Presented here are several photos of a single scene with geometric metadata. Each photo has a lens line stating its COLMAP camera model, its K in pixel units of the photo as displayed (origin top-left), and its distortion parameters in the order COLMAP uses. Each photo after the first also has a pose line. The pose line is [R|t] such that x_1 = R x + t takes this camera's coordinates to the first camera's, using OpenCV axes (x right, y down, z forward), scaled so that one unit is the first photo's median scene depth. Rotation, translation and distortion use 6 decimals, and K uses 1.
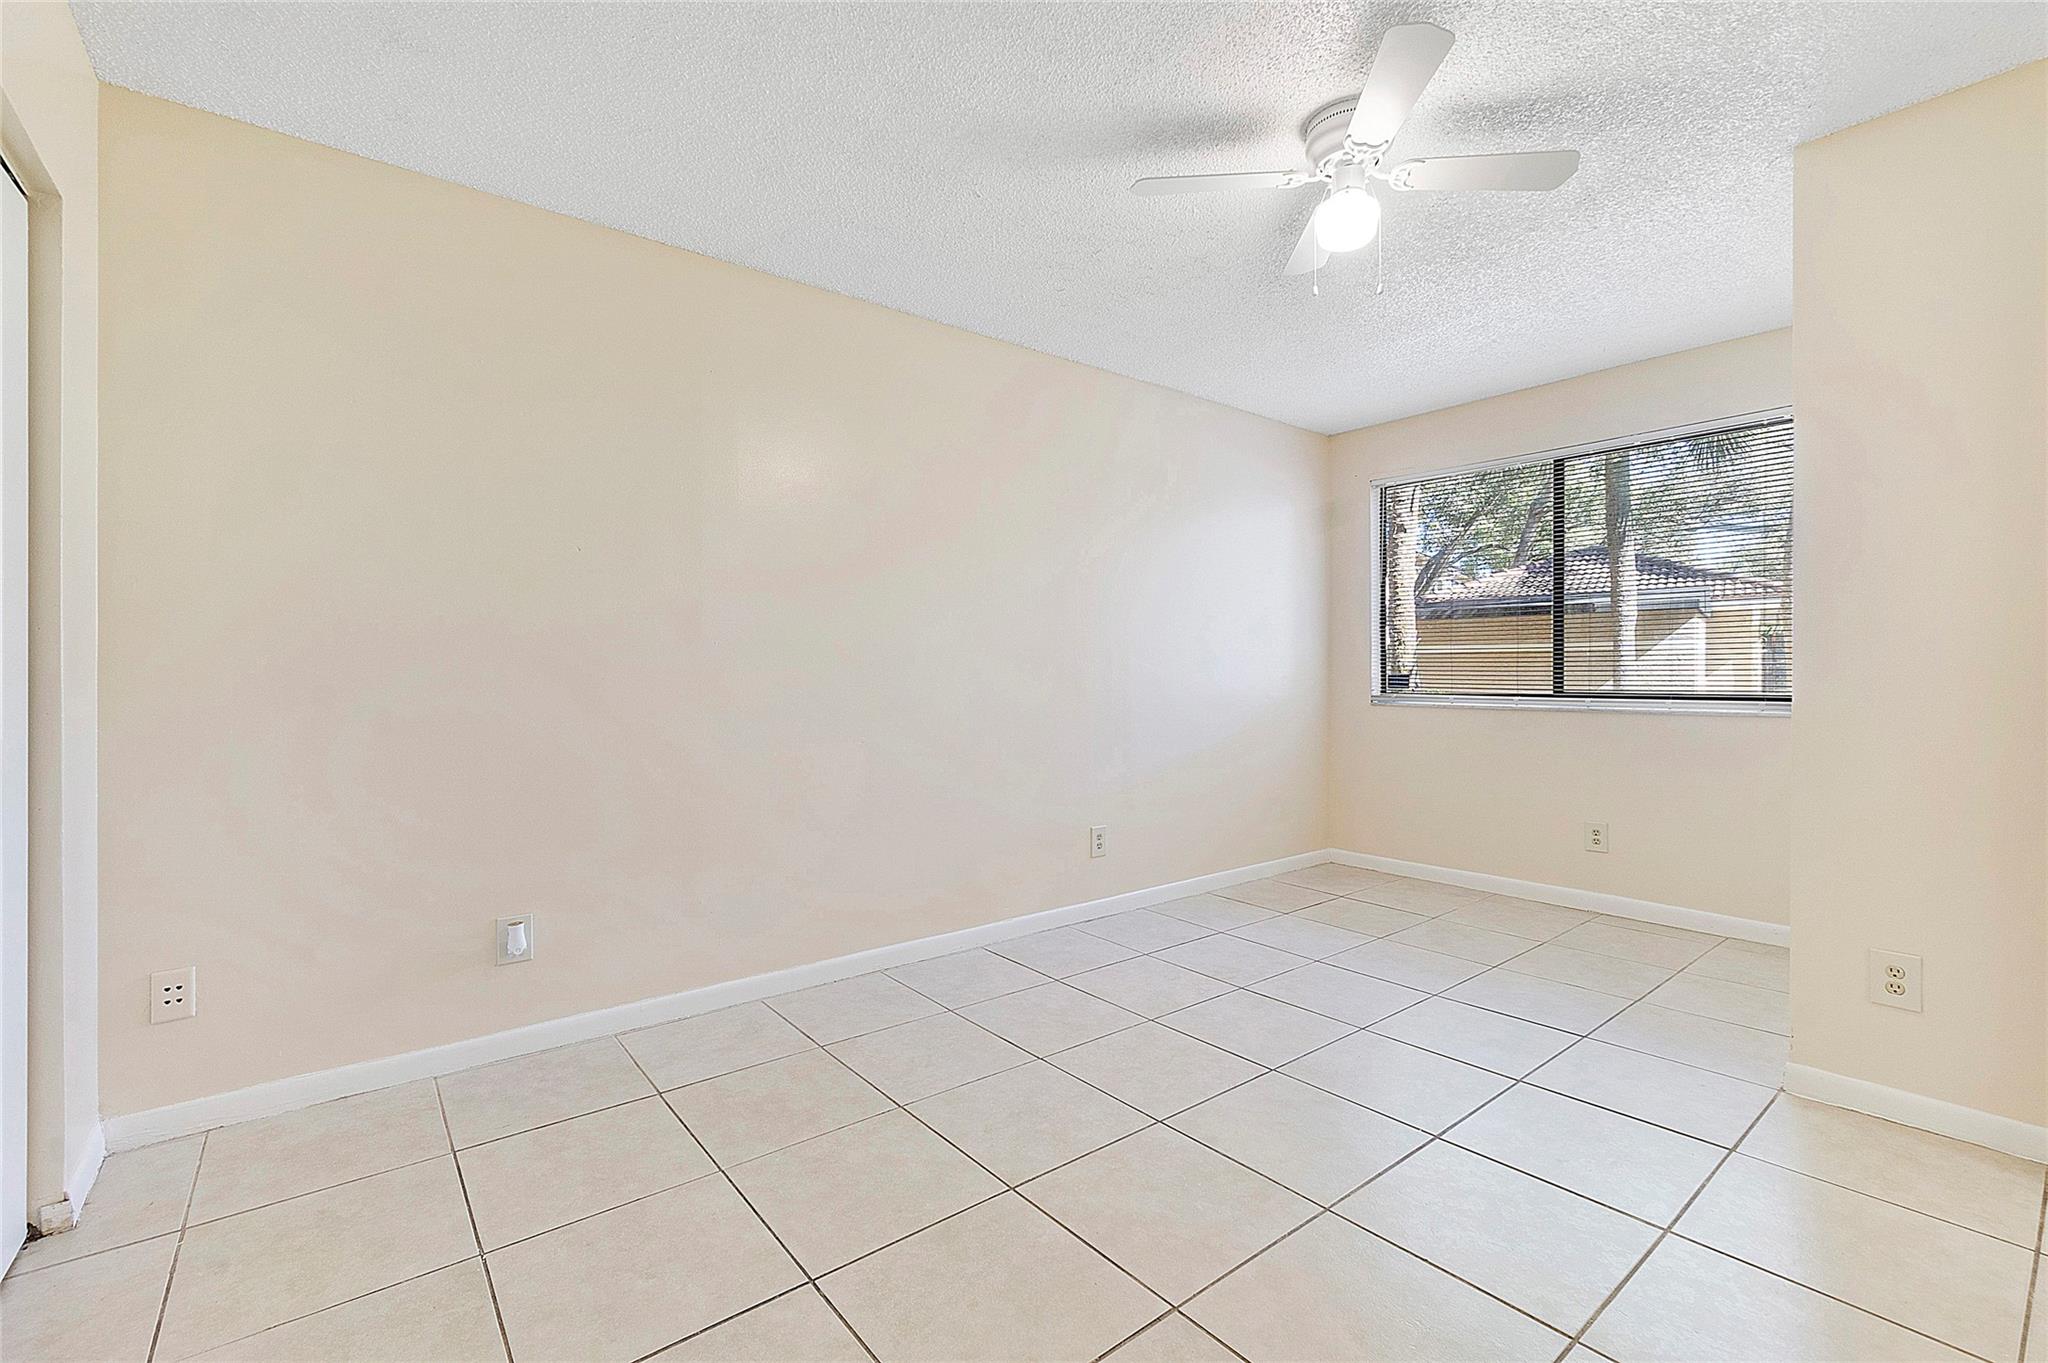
lens RADIAL K [[883.5, 0, 1019.8], [0, 883.5, 679.8], [0, 0, 1]] dist [-0.004771, 0.000751]
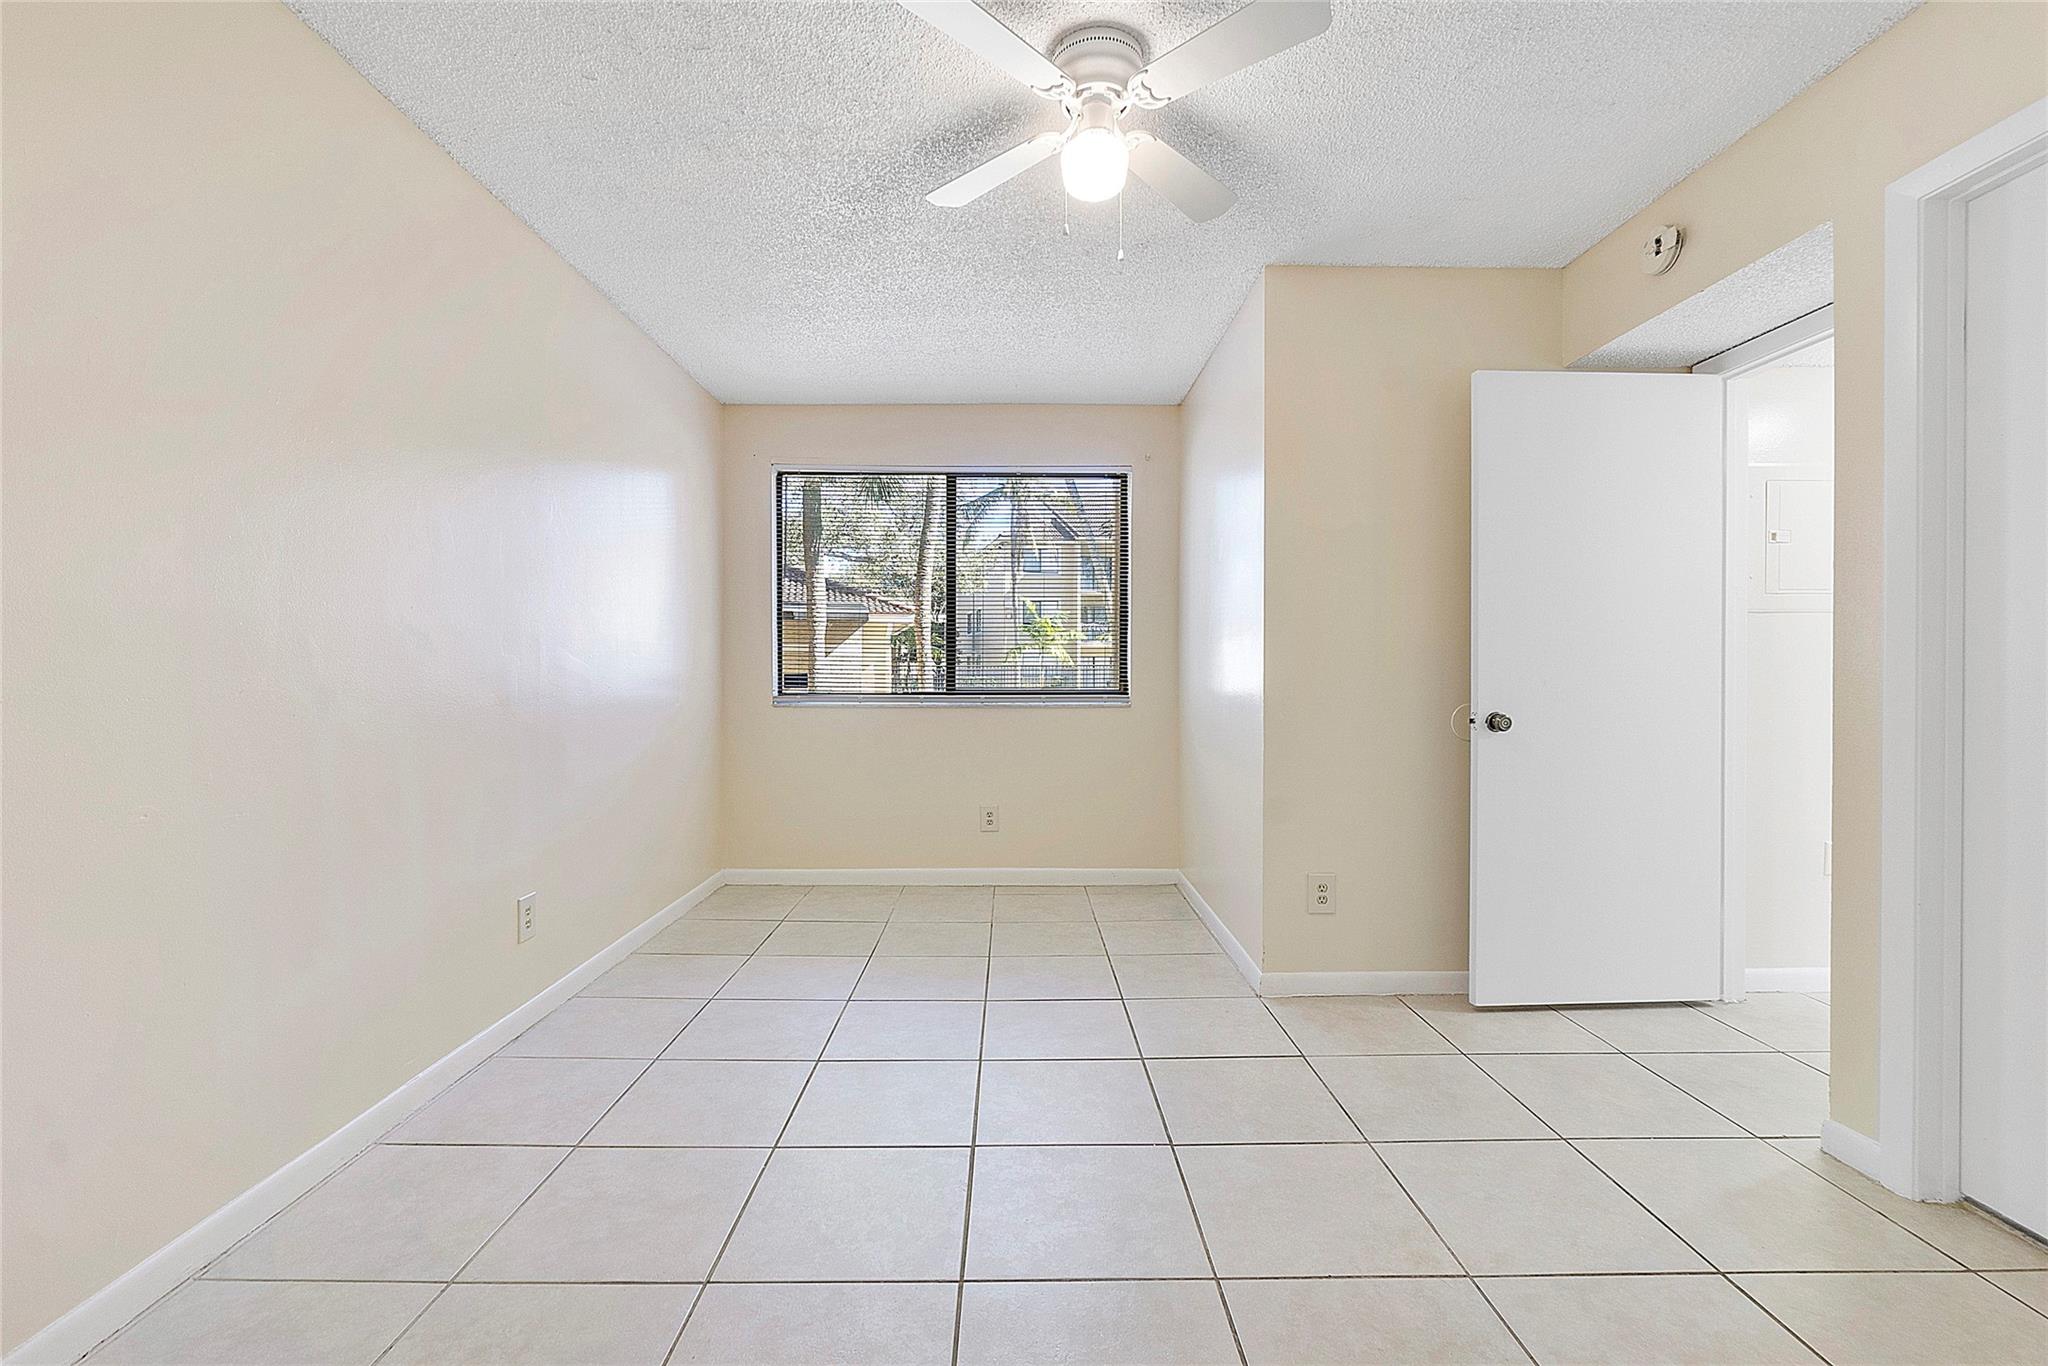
lens RADIAL K [[883.5, 0, 1019.8], [0, 883.5, 681.3], [0, 0, 1]] dist [-0.004771, 0.000751]
pose [[0.614354, -0.004769, 0.789016, -0.197033], [0.003789, 0.999988, 0.003094, 0.000212], [-0.789021, 0.001089, 0.614365, 0.260483]]
